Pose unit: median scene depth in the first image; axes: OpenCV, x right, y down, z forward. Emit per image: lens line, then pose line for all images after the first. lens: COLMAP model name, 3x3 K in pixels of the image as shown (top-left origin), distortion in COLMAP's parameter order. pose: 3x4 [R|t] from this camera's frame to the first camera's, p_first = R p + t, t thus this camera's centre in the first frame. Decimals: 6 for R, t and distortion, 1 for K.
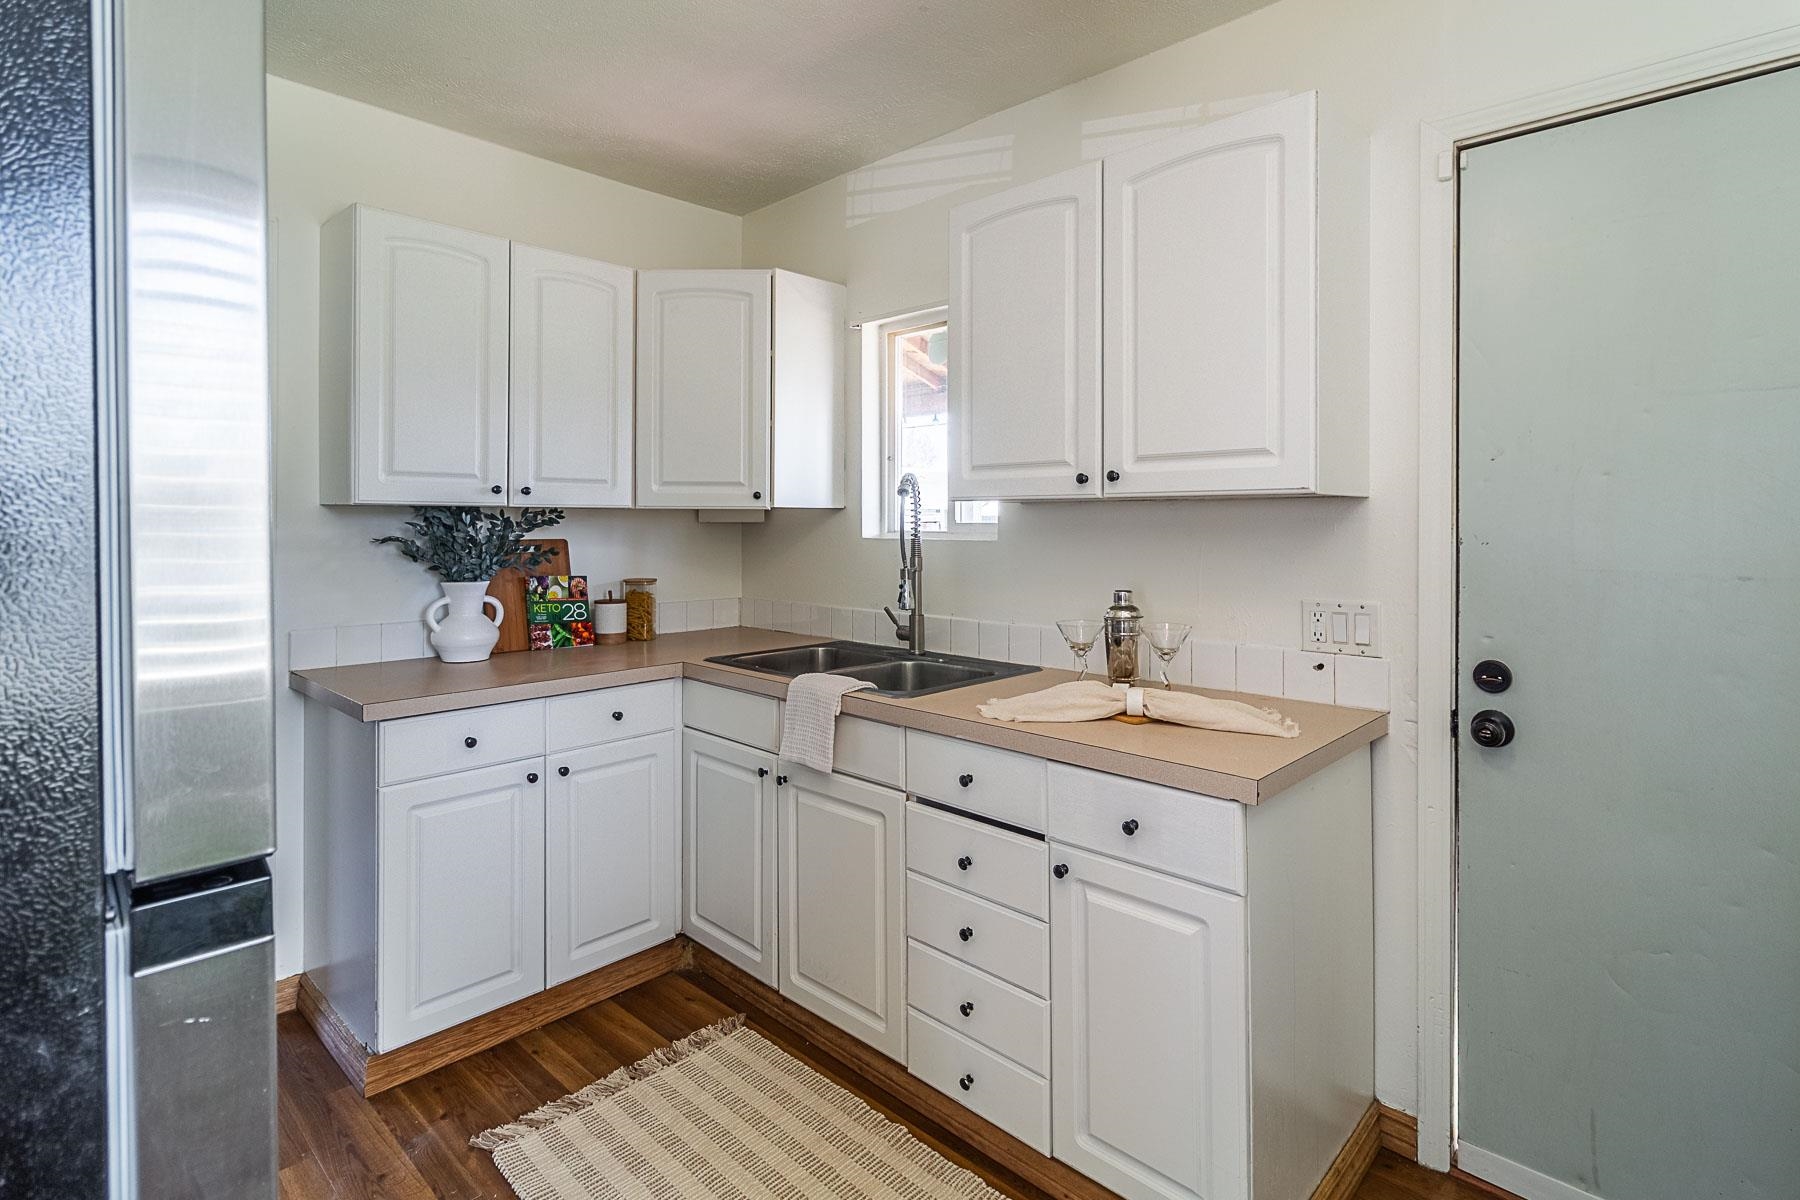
lens RADIAL K [[868.3, 0, 898.8], [0, 868.3, 527.2], [0, 0, 1]] dist [-0.012222, -0.000593]
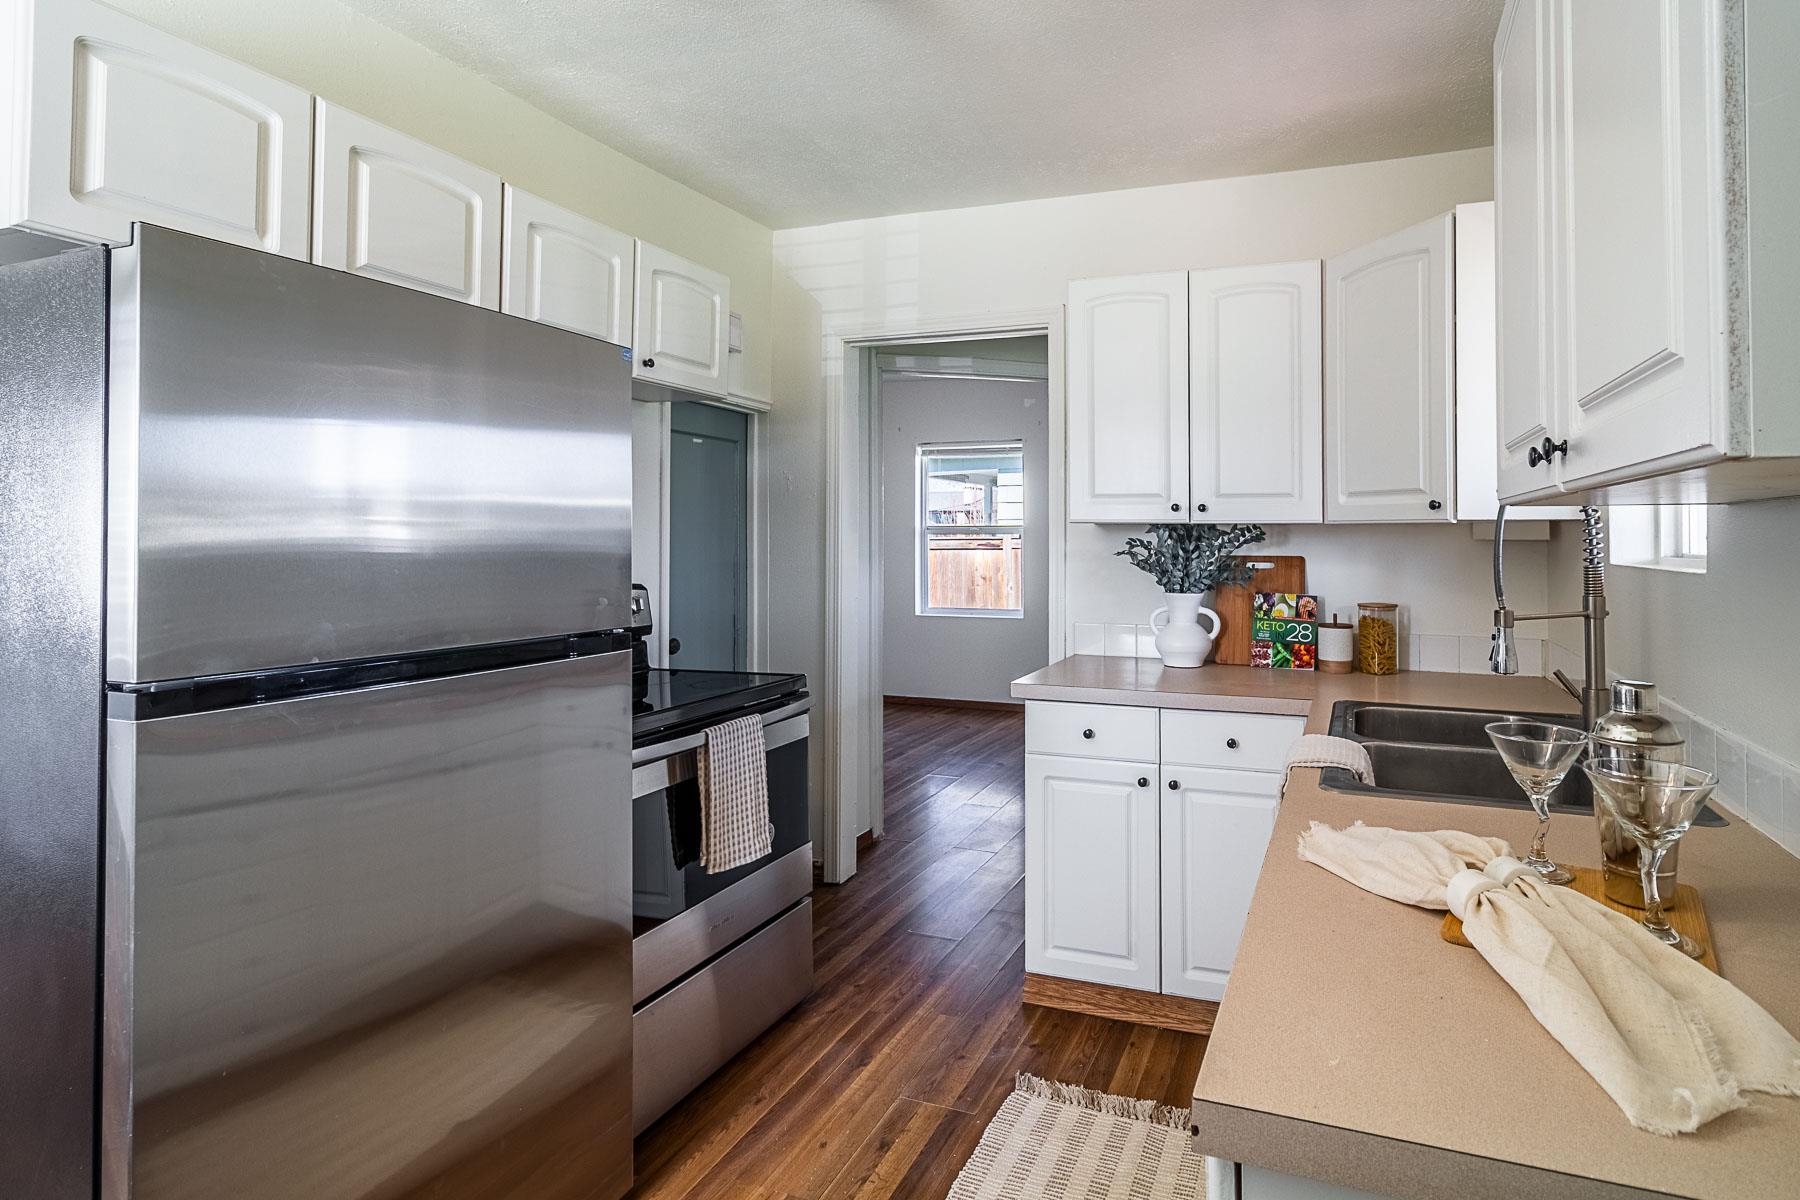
lens RADIAL K [[833.6, 0, 971.9], [0, 833.6, 532.2], [0, 0, 1]] dist [-0.012162, 0.000145]
pose [[0.437084, -0.003685, -0.899413, 0.313645], [-0.010184, 0.999907, -0.009046, -0.001016], [0.899363, 0.013114, 0.437005, 0.295043]]
